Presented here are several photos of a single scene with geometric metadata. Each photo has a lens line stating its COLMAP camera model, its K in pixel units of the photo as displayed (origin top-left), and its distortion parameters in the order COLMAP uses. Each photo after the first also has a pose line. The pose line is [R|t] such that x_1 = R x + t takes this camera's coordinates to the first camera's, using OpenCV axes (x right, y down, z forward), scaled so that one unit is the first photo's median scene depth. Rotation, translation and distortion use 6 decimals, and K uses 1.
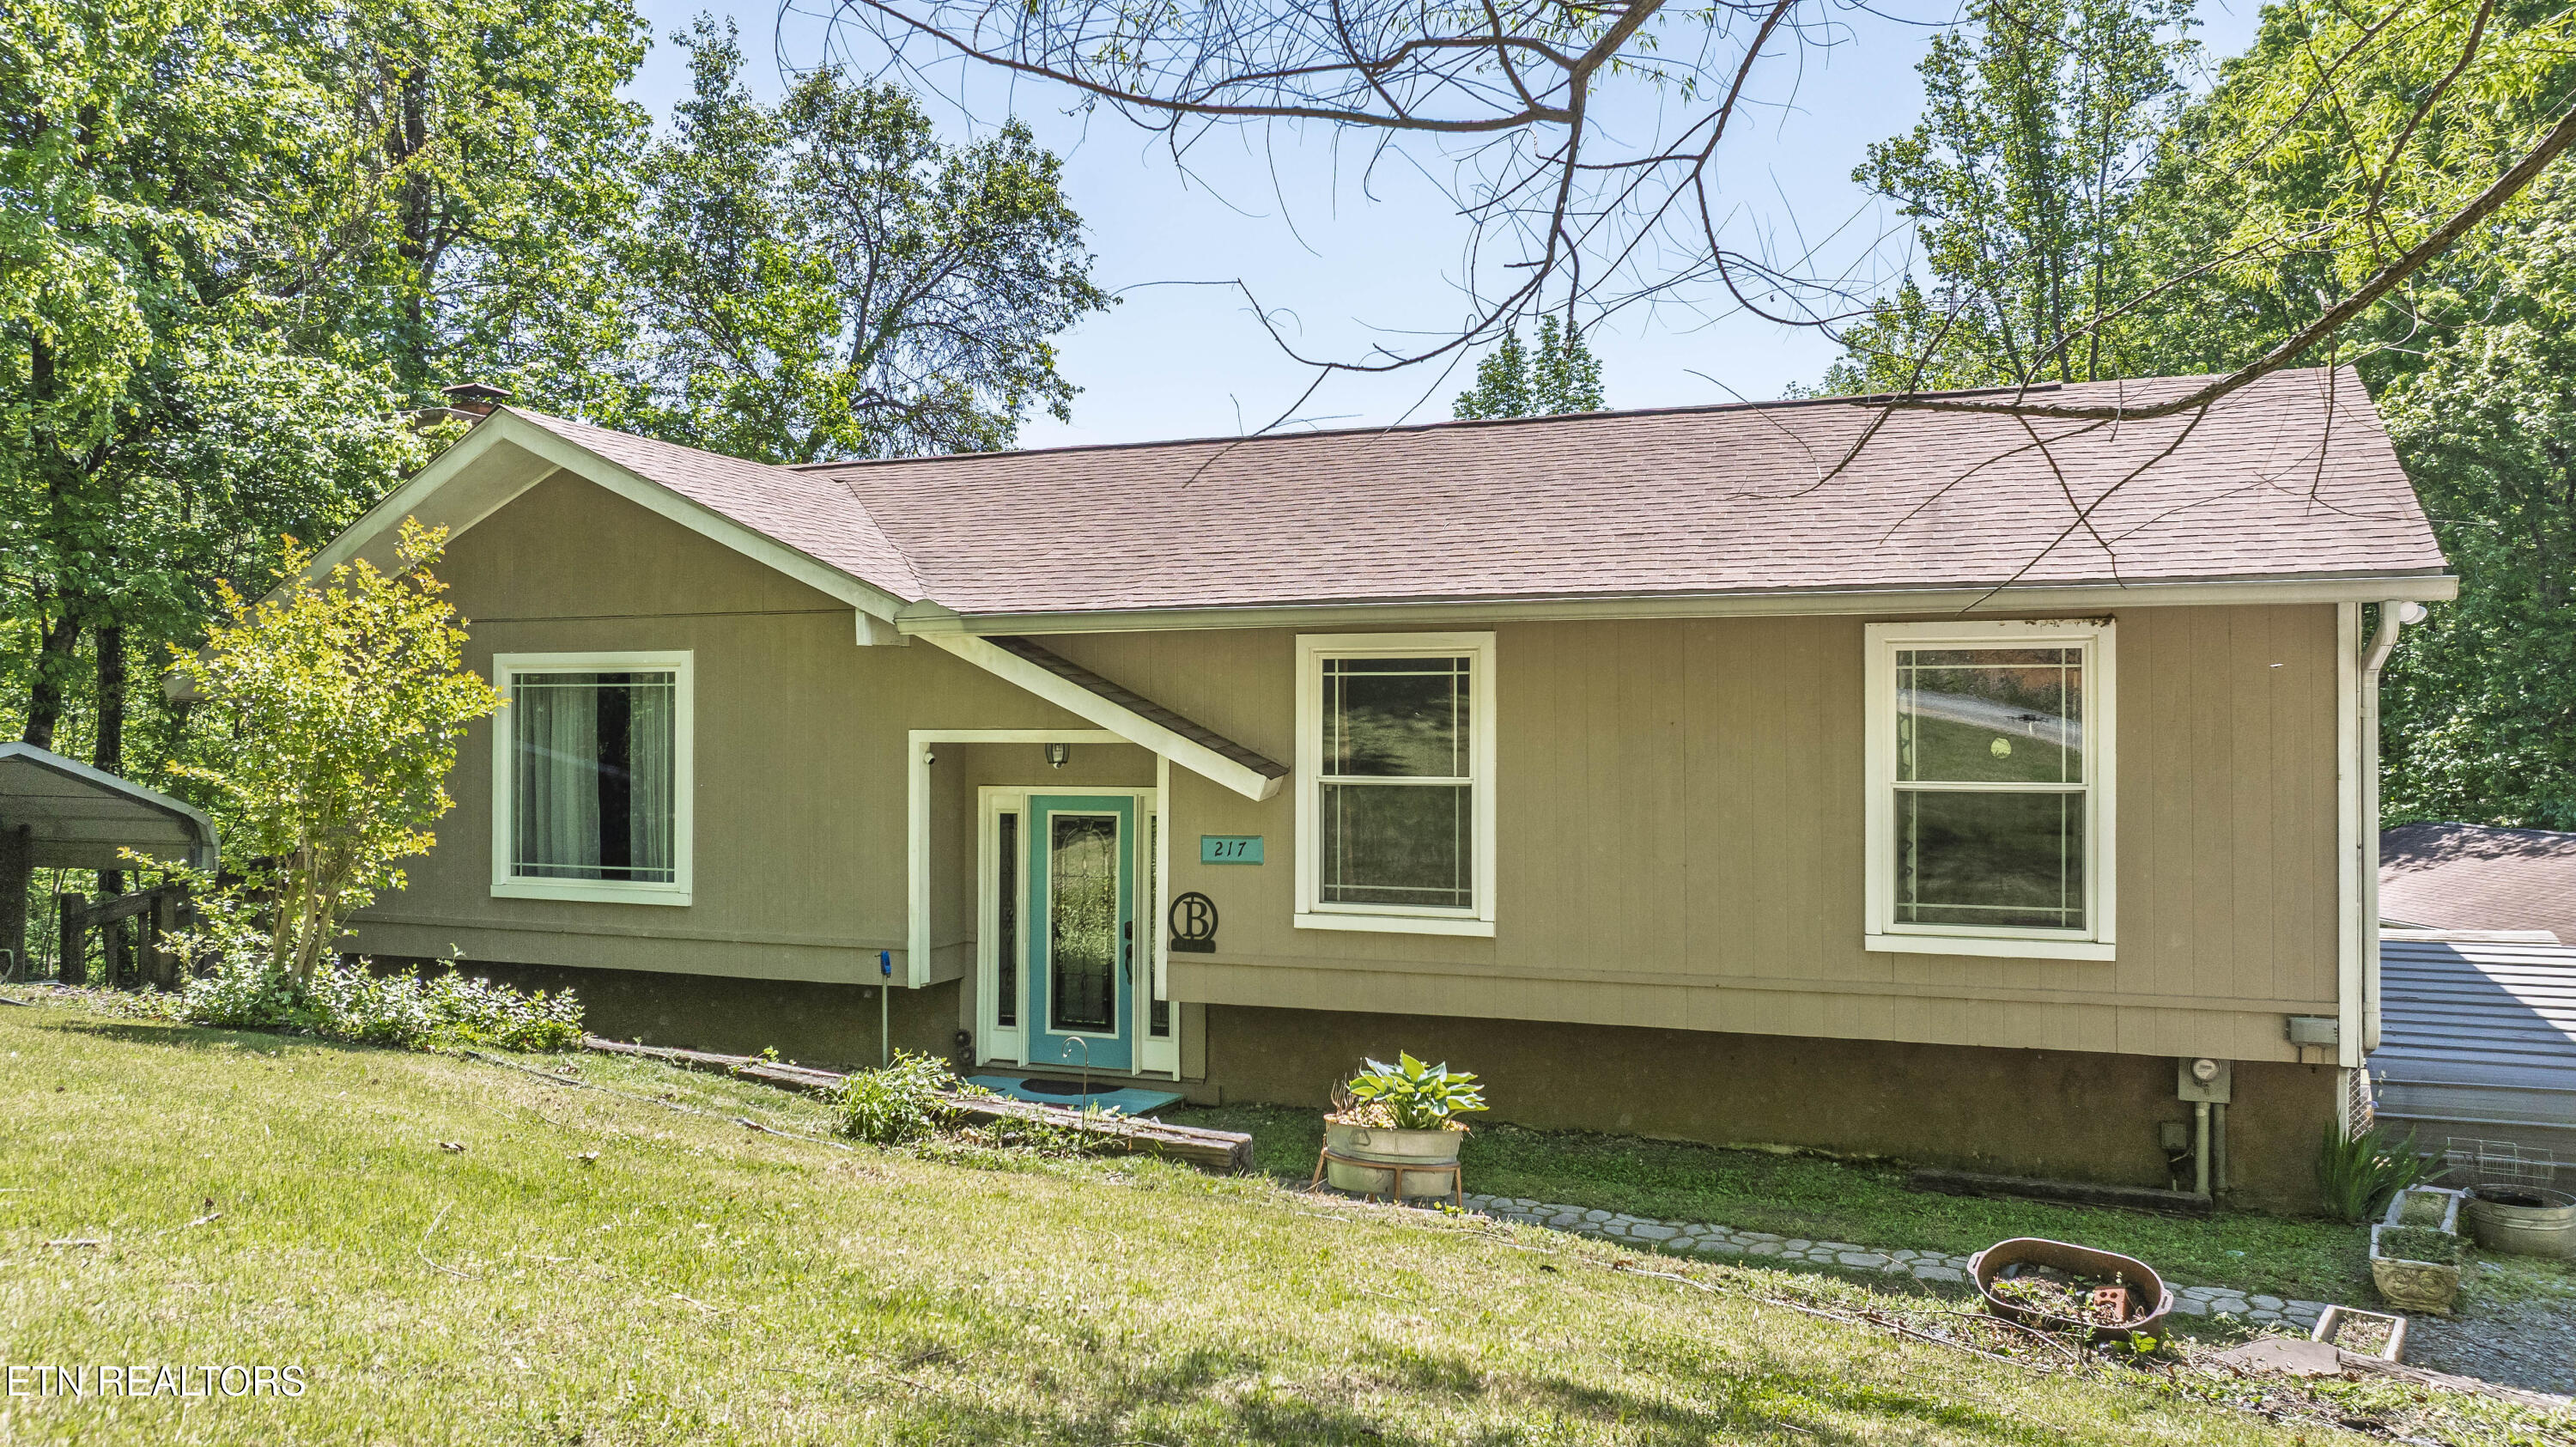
lens RADIAL K [[1828.3, 0, 1288.0], [0, 1828.3, 723.5], [0, 0, 1]] dist [-0.004154, -0.002840]
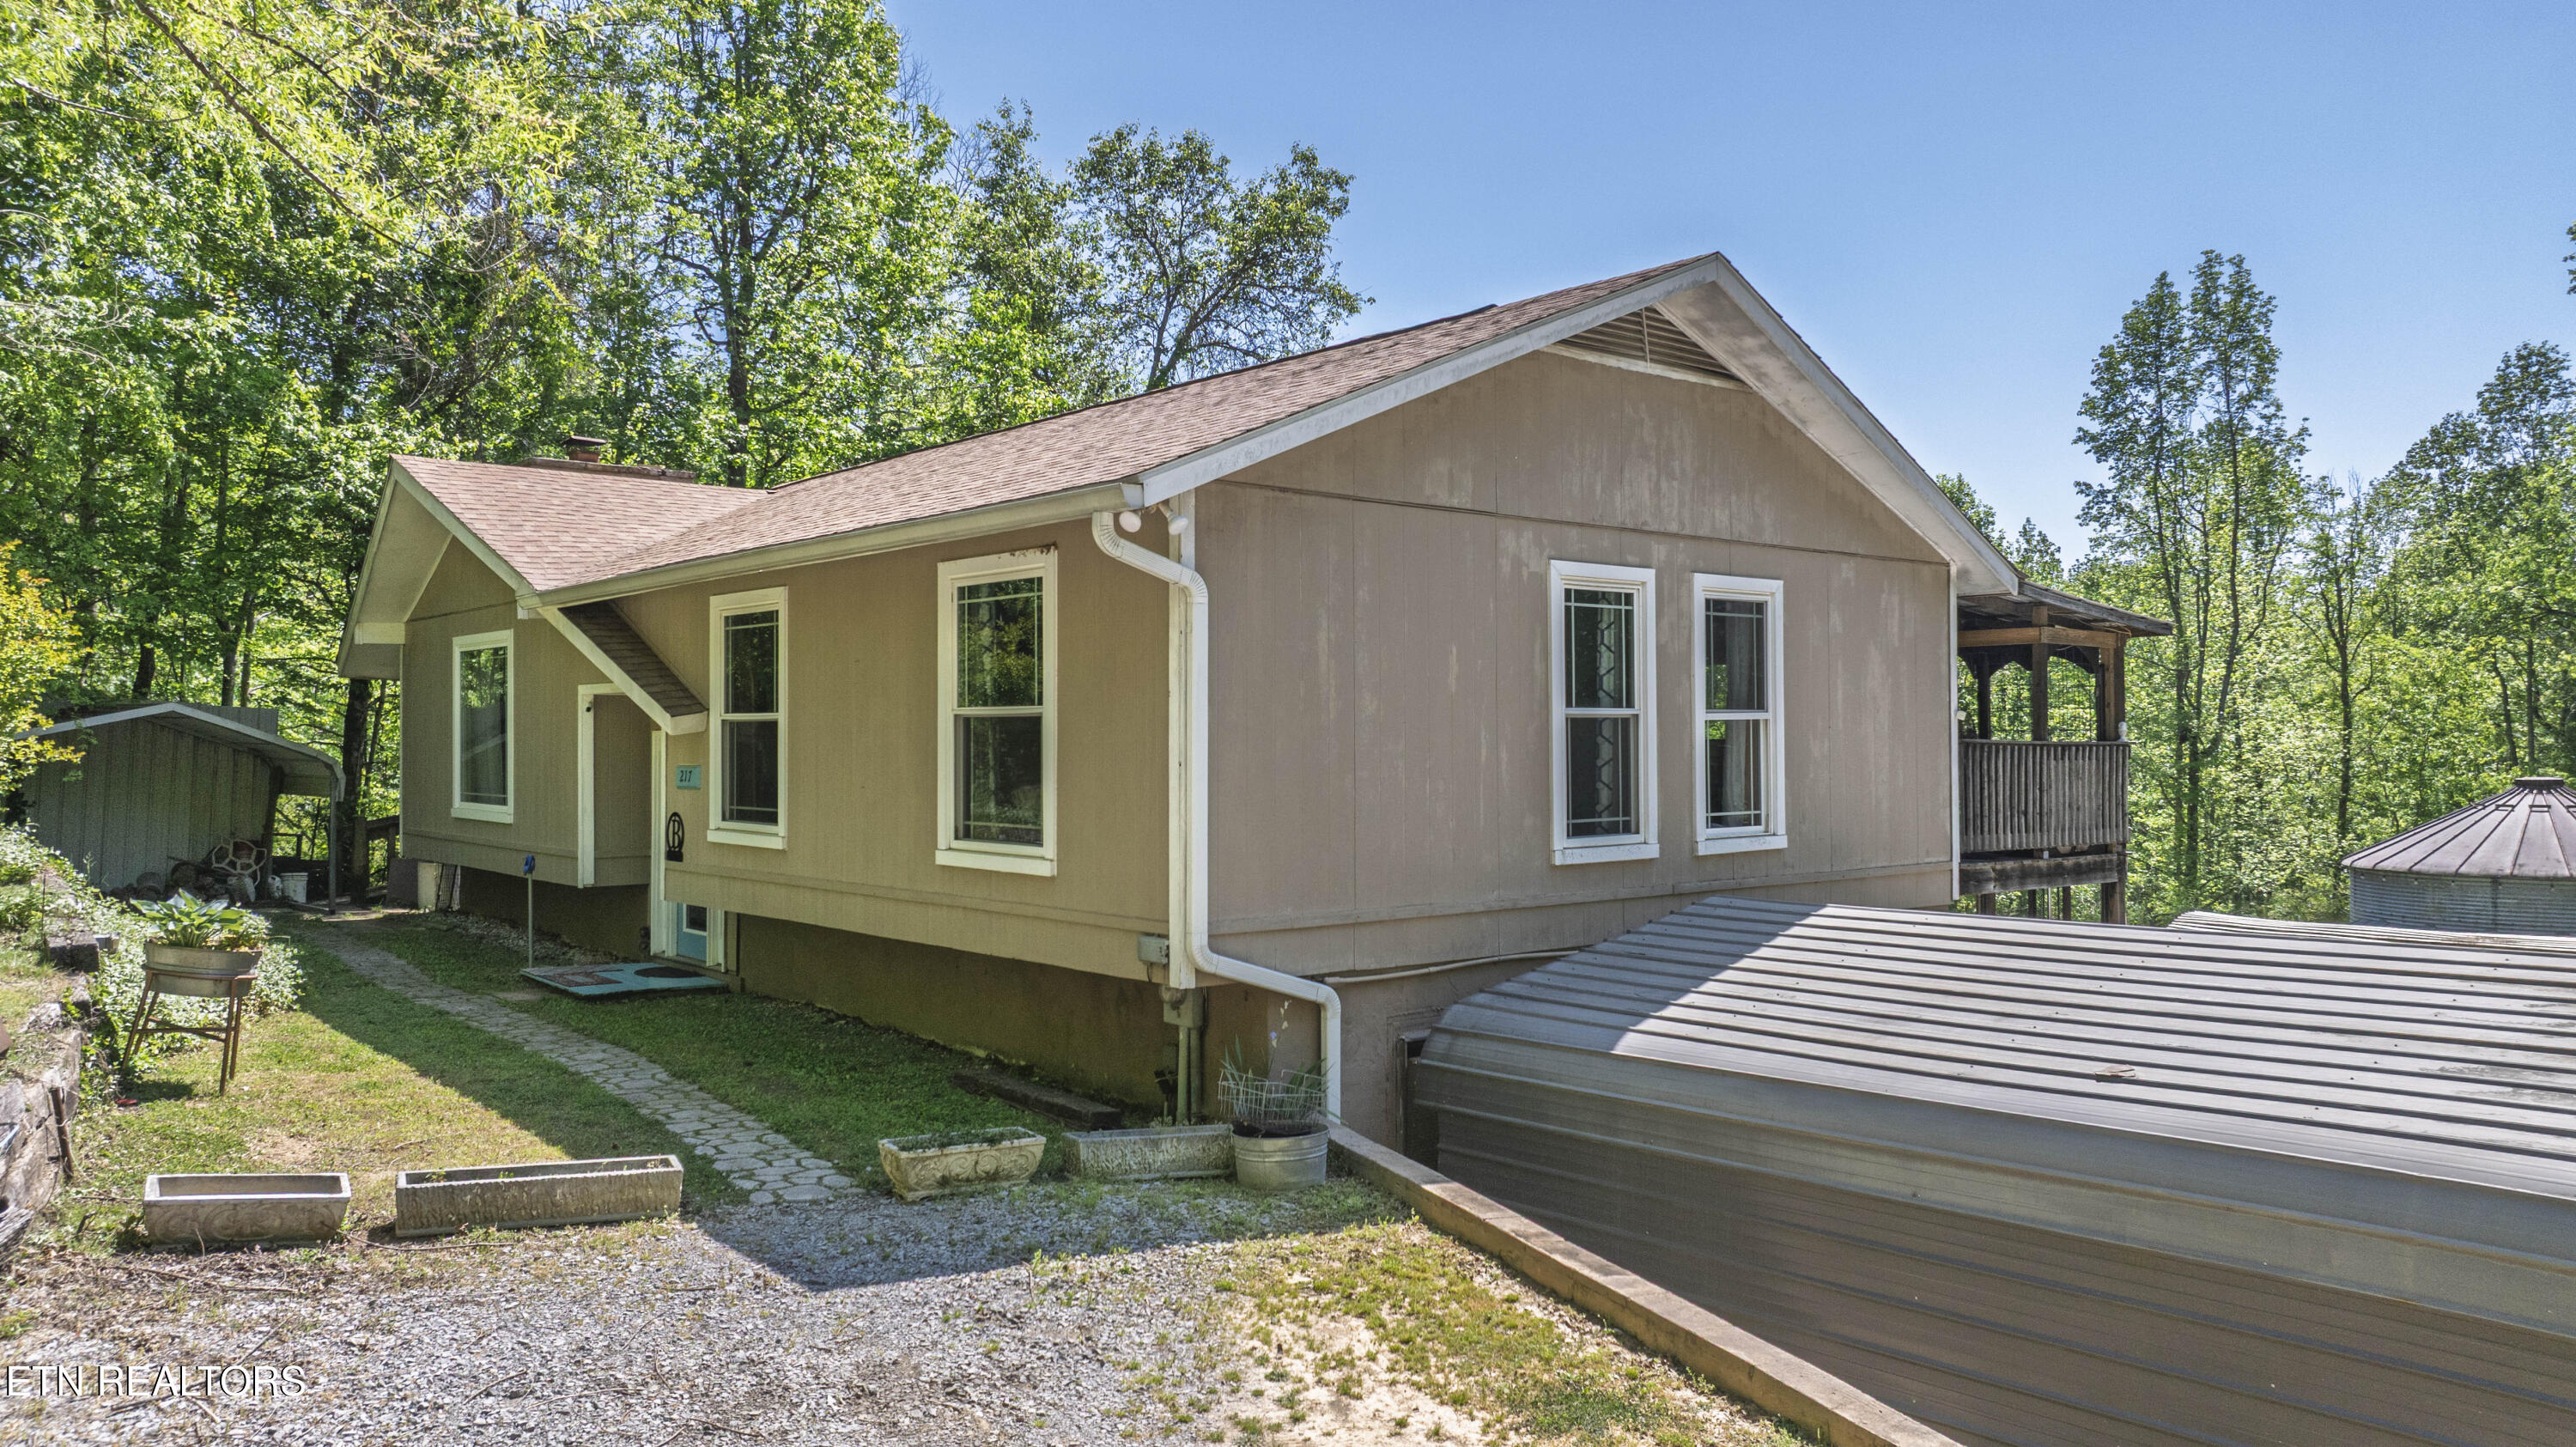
lens RADIAL K [[1828.3, 0, 1288.0], [0, 1828.3, 723.5], [0, 0, 1]] dist [-0.004154, -0.002840]
pose [[0.877757, -0.004032, -0.479089, 0.890002], [0.001039, 0.999978, -0.006511, 0.041960], [0.479105, 0.005217, 0.877742, 0.128802]]
